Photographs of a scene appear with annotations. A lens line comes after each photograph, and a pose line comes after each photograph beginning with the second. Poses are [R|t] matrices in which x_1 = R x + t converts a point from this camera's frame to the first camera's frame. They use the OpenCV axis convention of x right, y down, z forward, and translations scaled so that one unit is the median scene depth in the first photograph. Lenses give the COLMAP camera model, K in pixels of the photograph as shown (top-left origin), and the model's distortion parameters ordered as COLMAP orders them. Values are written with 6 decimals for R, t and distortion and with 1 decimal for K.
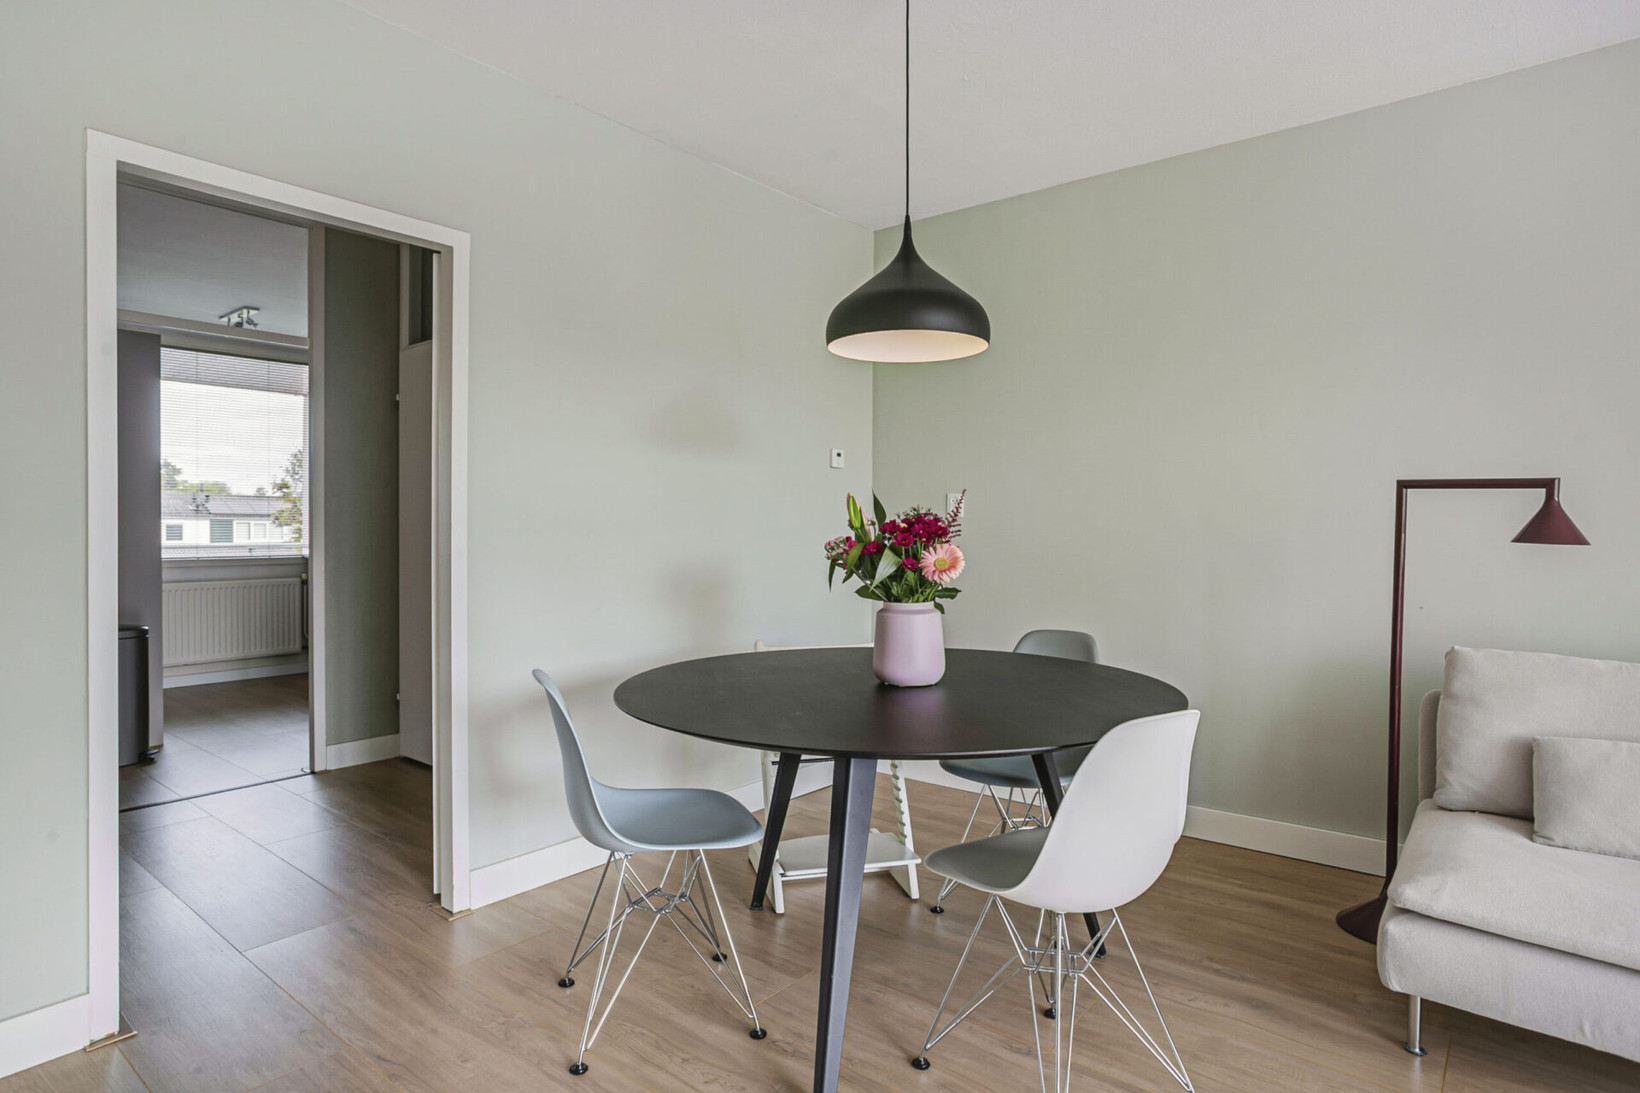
lens RADIAL K [[872.3, 0, 812.4], [0, 872.3, 527.7], [0, 0, 1]] dist [-0.052946, 0.034126]
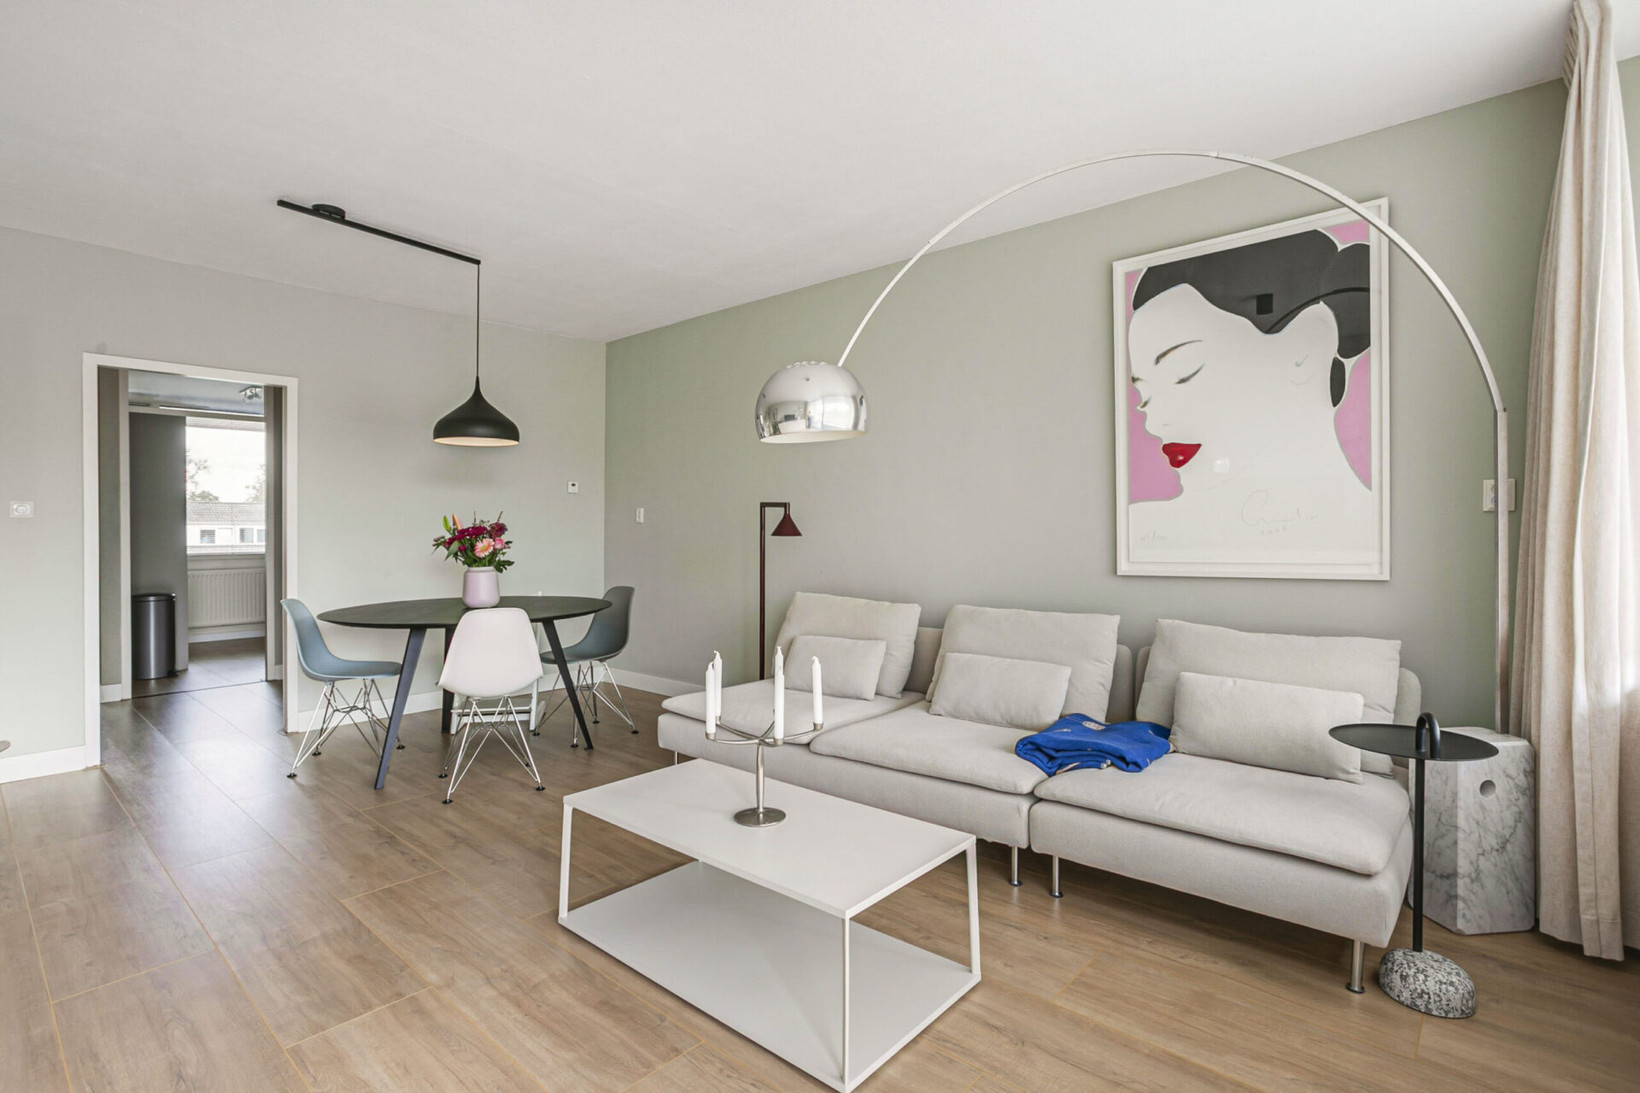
lens RADIAL K [[800.0, 0, 822.3], [0, 800.0, 527.0], [0, 0, 1]] dist [-0.051068, 0.034707]
pose [[0.998475, -0.007506, -0.054687, 0.975010], [0.007326, 0.999967, -0.003489, 0.005423], [0.054711, 0.003083, 0.998497, -0.768653]]
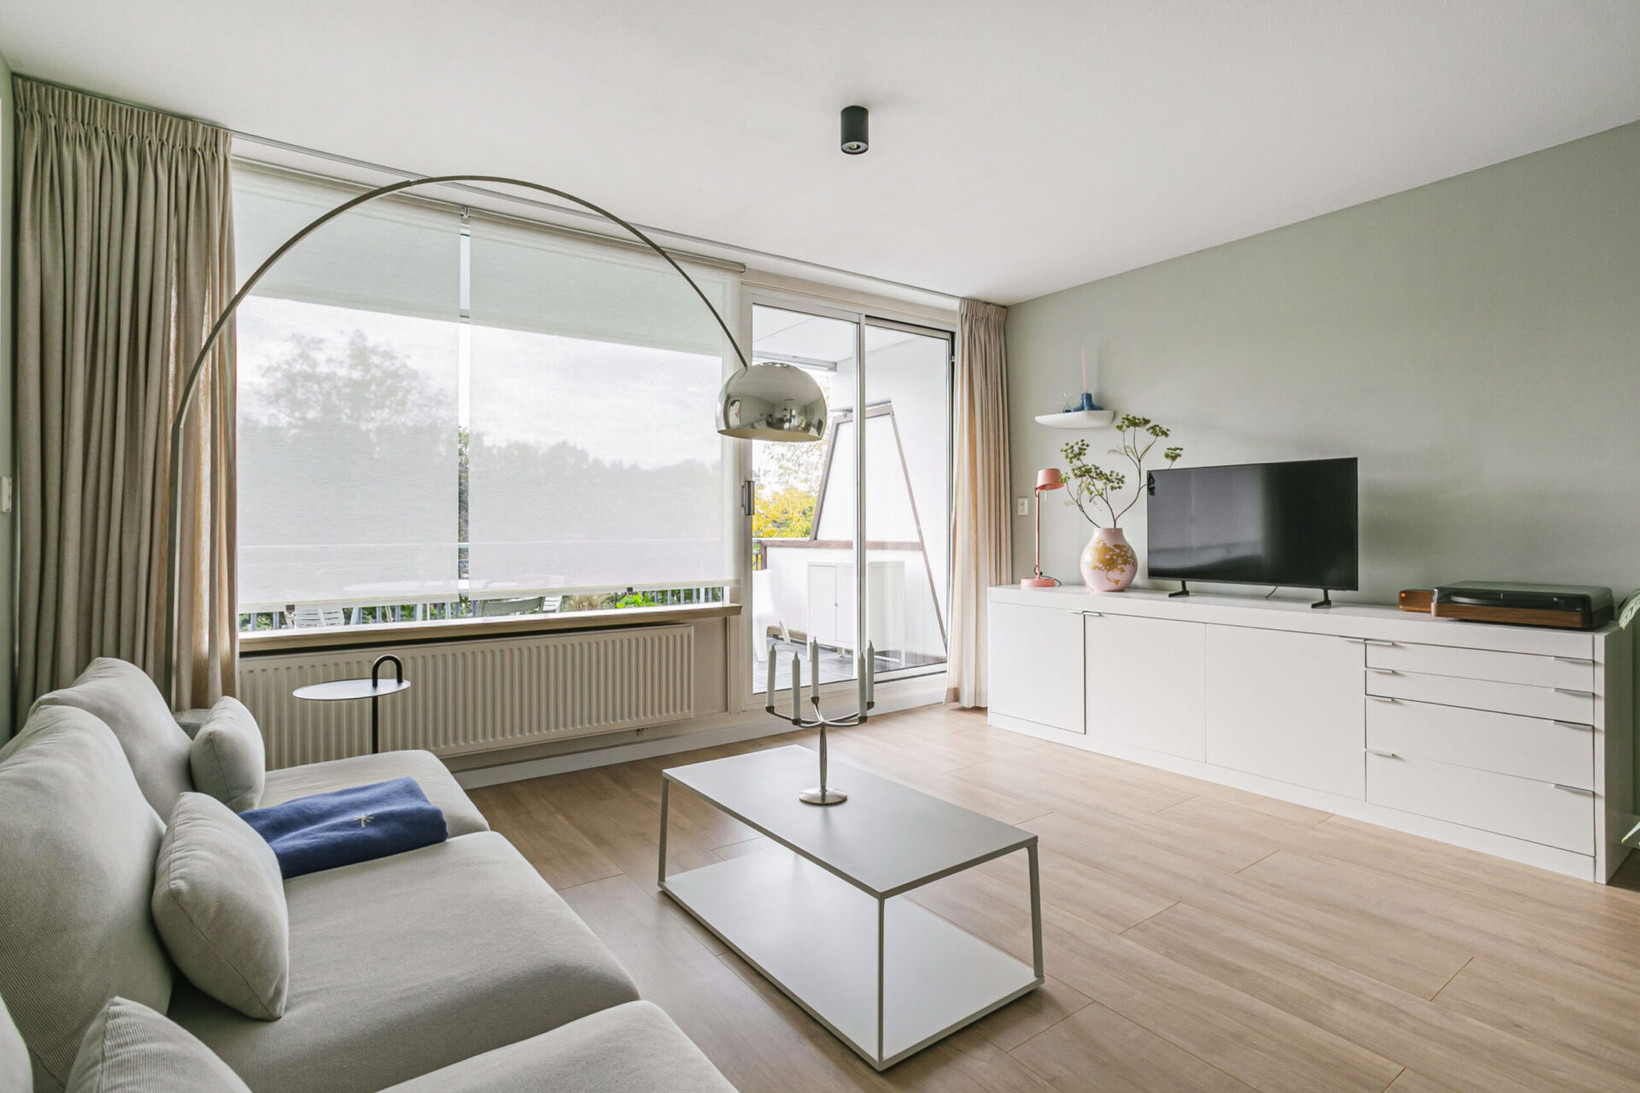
lens RADIAL K [[806.5, 0, 821.5], [0, 806.5, 514.6], [0, 0, 1]] dist [-0.050719, 0.035212]
pose [[-0.961482, 0.004353, 0.274833, 0.573482], [0.000616, 0.999906, -0.013684, 0.007707], [-0.274866, -0.012988, -0.961395, 1.114287]]
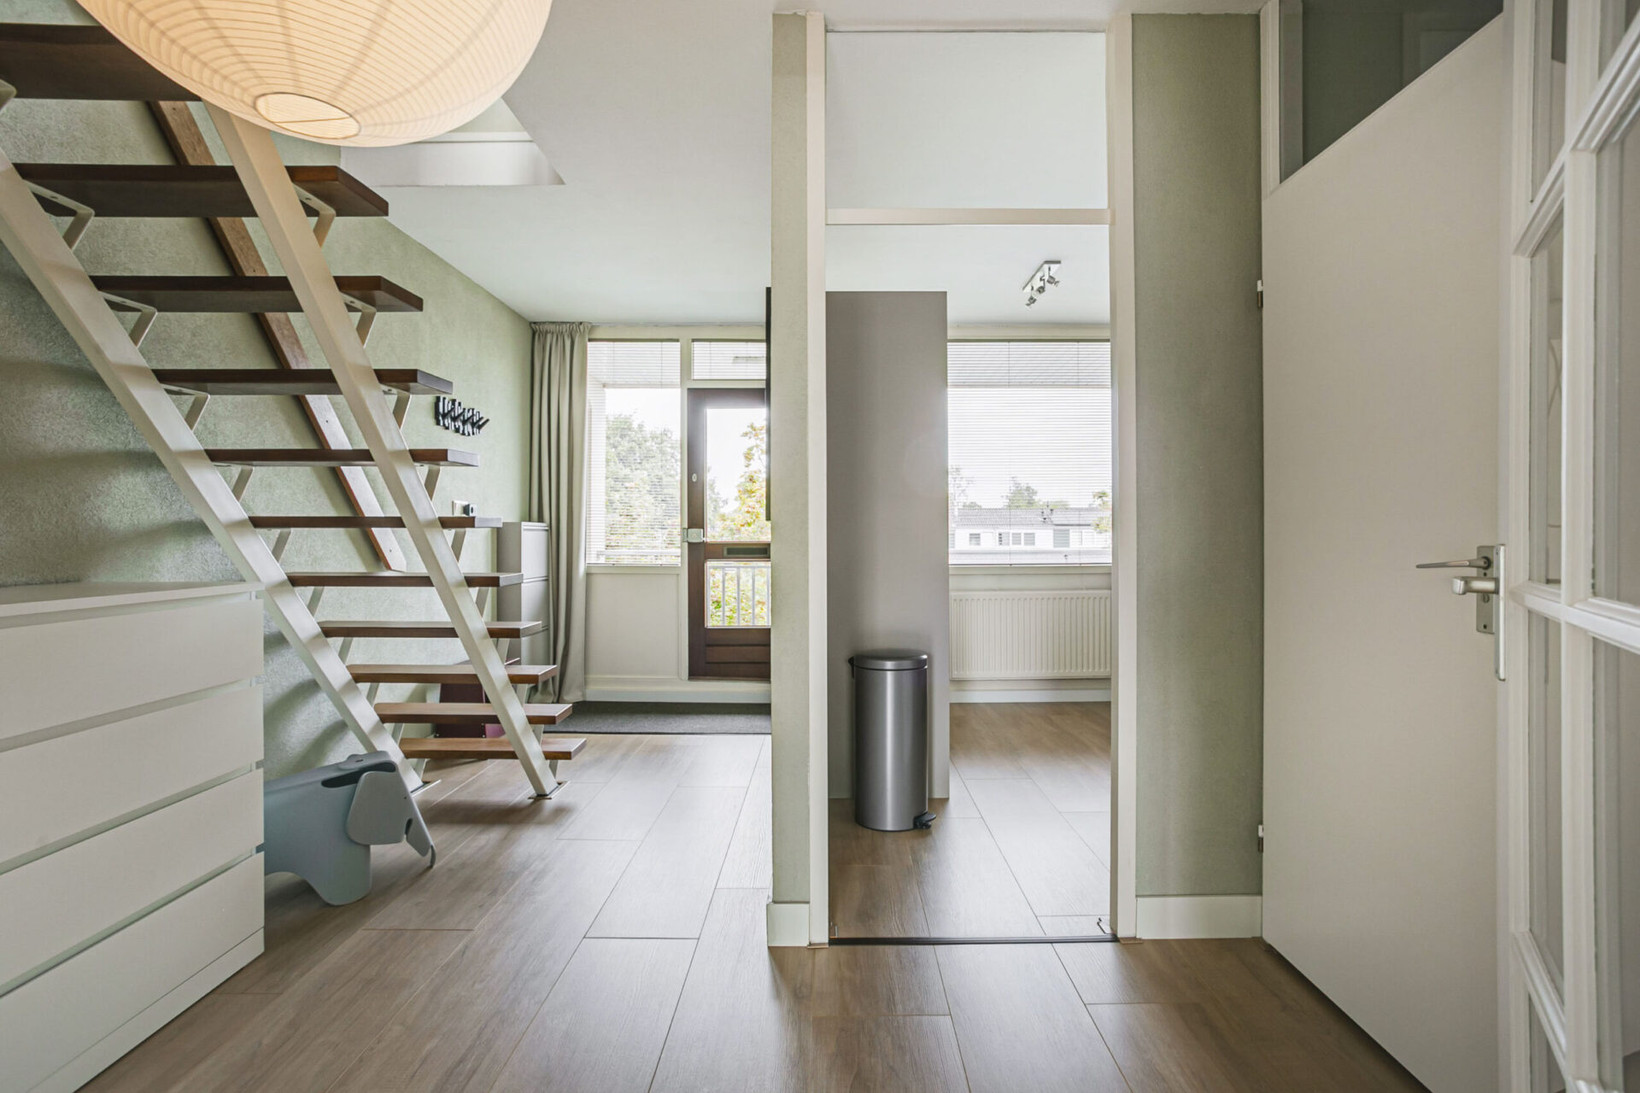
lens RADIAL K [[800.0, 0, 822.3], [0, 800.0, 527.0], [0, 0, 1]] dist [-0.051068, 0.034707]
pose [[0.615932, -0.011509, -0.787715, -0.483115], [0.001479, 0.999908, -0.013453, 0.012371], [0.787798, 0.007121, 0.615893, 0.886623]]
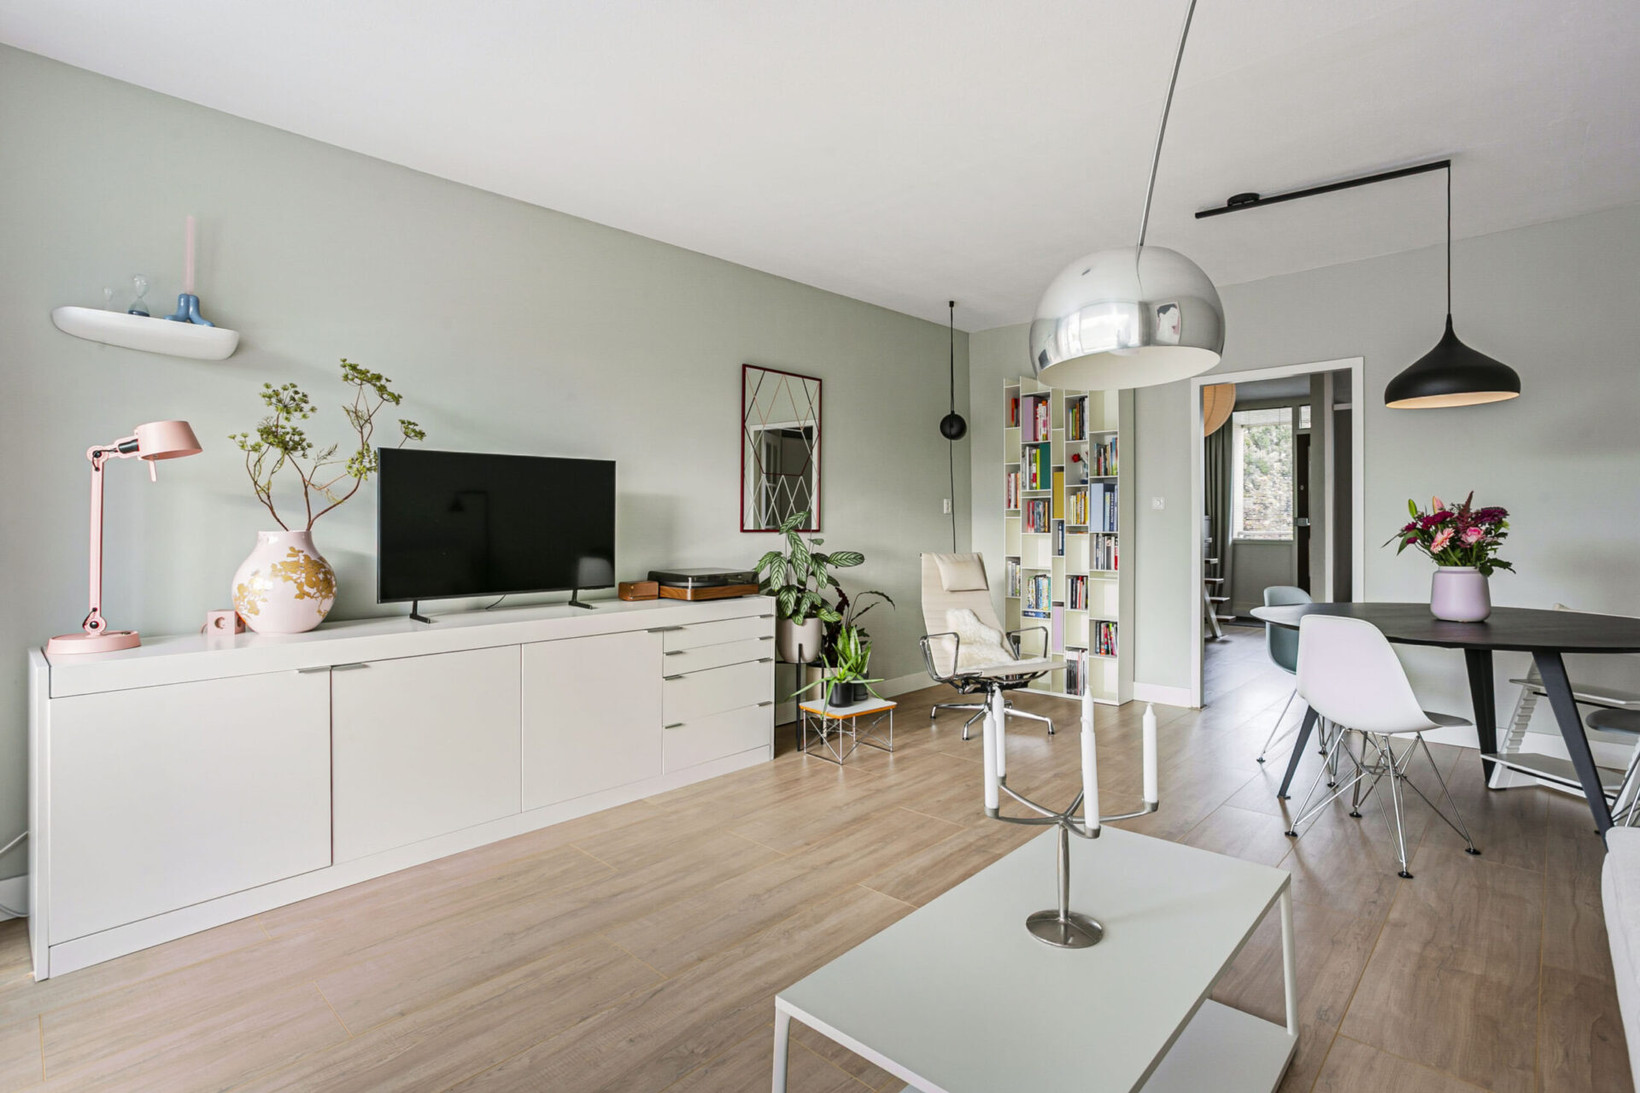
lens RADIAL K [[806.5, 0, 821.5], [0, 806.5, 514.6], [0, 0, 1]] dist [-0.050719, 0.035212]
pose [[-0.083041, -0.012620, -0.996466, 1.520466], [0.004725, 0.999904, -0.013057, 0.008985], [0.996535, -0.005792, -0.082973, 0.012986]]
